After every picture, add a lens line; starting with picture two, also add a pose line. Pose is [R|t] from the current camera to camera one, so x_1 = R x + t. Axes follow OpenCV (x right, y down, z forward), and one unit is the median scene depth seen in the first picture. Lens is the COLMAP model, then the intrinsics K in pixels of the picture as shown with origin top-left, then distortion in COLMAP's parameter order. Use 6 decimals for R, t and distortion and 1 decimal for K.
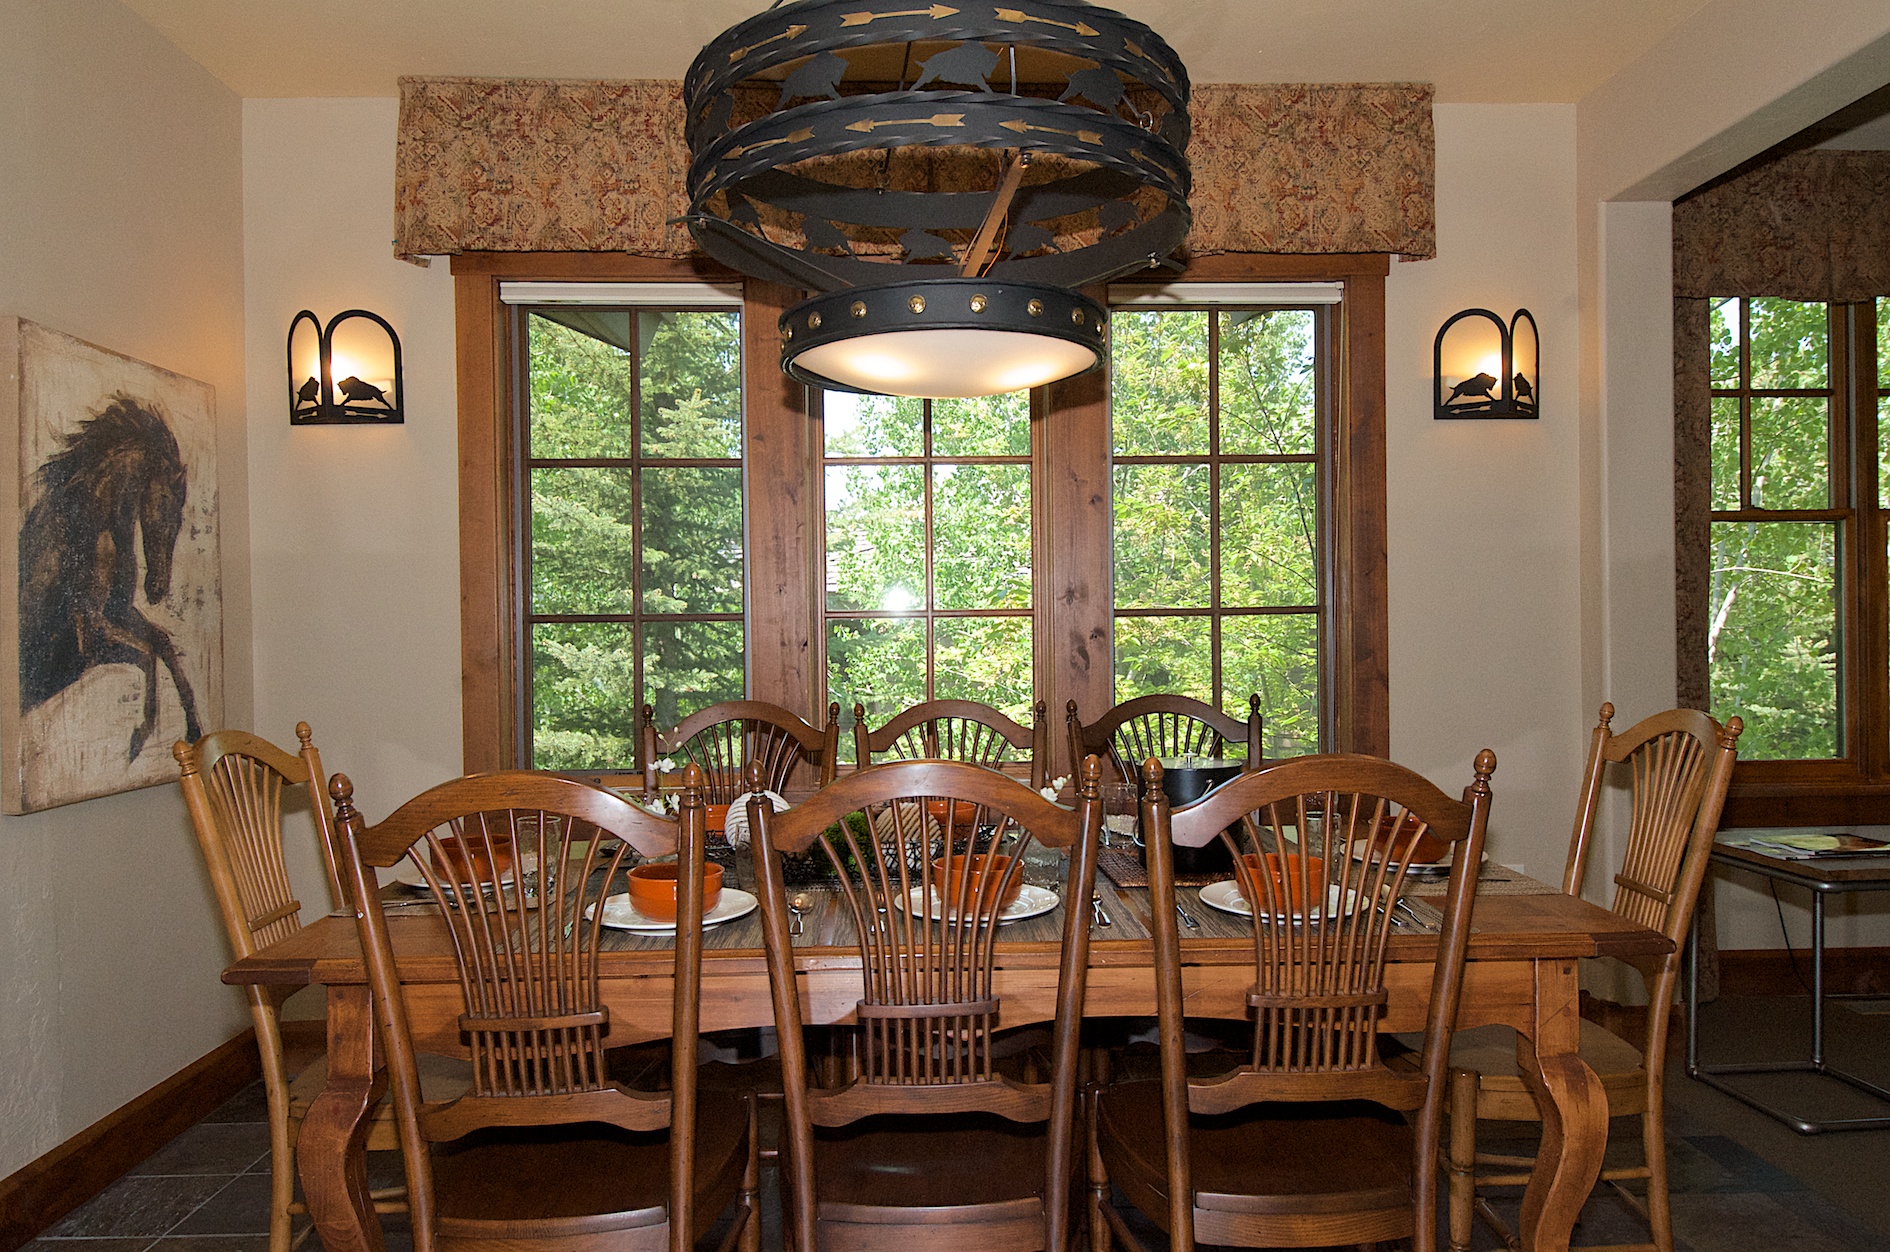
lens RADIAL K [[1202.3, 0, 957.4], [0, 1202.3, 643.5], [0, 0, 1]] dist [0.001226, -0.000304]
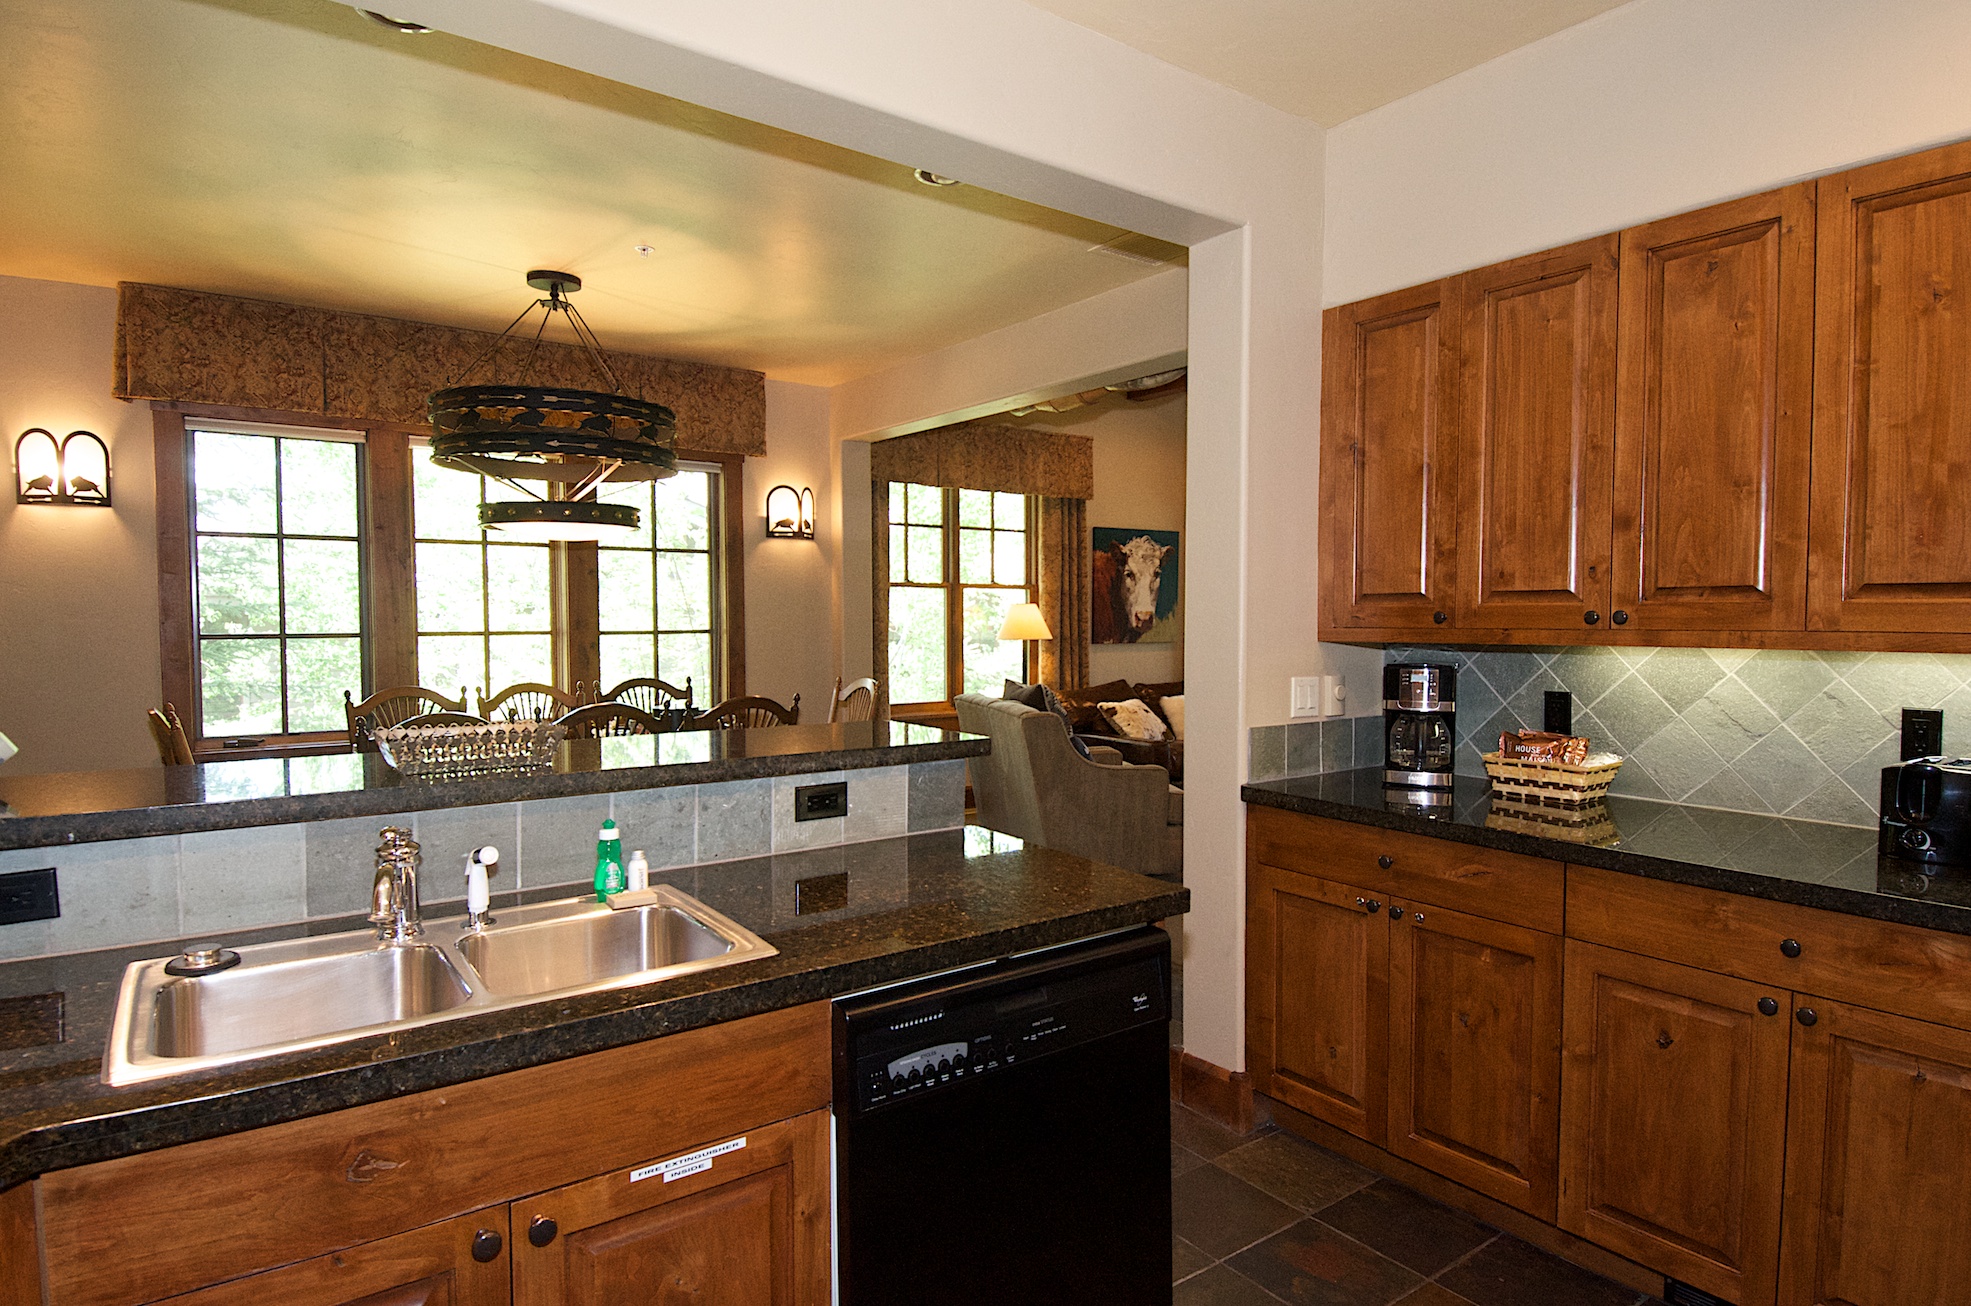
lens RADIAL K [[1094.2, 0, 990.9], [0, 1094.2, 663.8], [0, 0, 1]] dist [0.008103, -0.000605]
pose [[0.827991, -0.016416, 0.560501, -0.331884], [-0.005803, 0.999267, 0.037840, -0.047472], [-0.560712, -0.034583, 0.827289, -0.757253]]
